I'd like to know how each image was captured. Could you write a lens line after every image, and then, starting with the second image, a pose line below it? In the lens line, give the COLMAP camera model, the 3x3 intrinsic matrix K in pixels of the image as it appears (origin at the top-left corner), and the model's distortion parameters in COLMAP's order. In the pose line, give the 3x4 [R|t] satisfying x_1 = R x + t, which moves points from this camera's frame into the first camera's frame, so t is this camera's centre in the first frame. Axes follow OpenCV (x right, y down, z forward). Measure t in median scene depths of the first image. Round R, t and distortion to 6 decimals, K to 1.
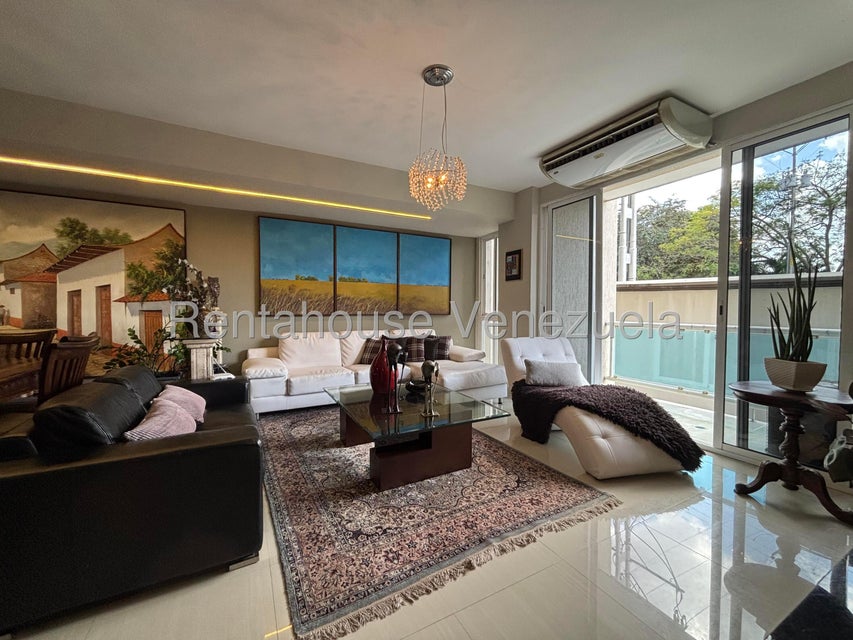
lens RADIAL K [[350.0, 0, 423.7], [0, 350.0, 319.6], [0, 0, 1]] dist [0.012592, -0.000107]
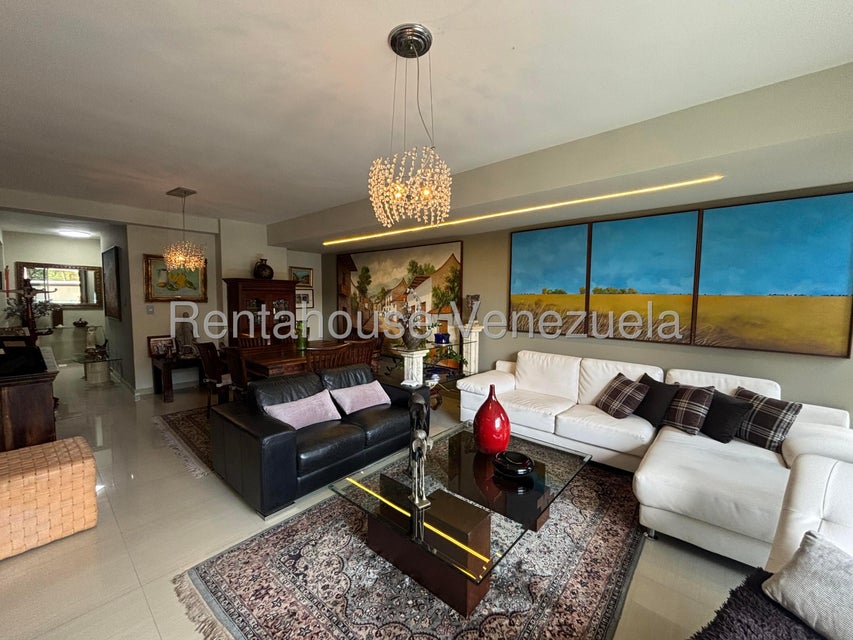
lens RADIAL K [[350.0, 0, 424.4], [0, 350.0, 316.7], [0, 0, 1]] dist [0.012592, -0.000107]
pose [[0.352858, 0.057816, -0.933889, 0.399442], [-0.036166, 0.998186, 0.048131, -0.090816], [0.934978, 0.016791, 0.354309, 0.409475]]
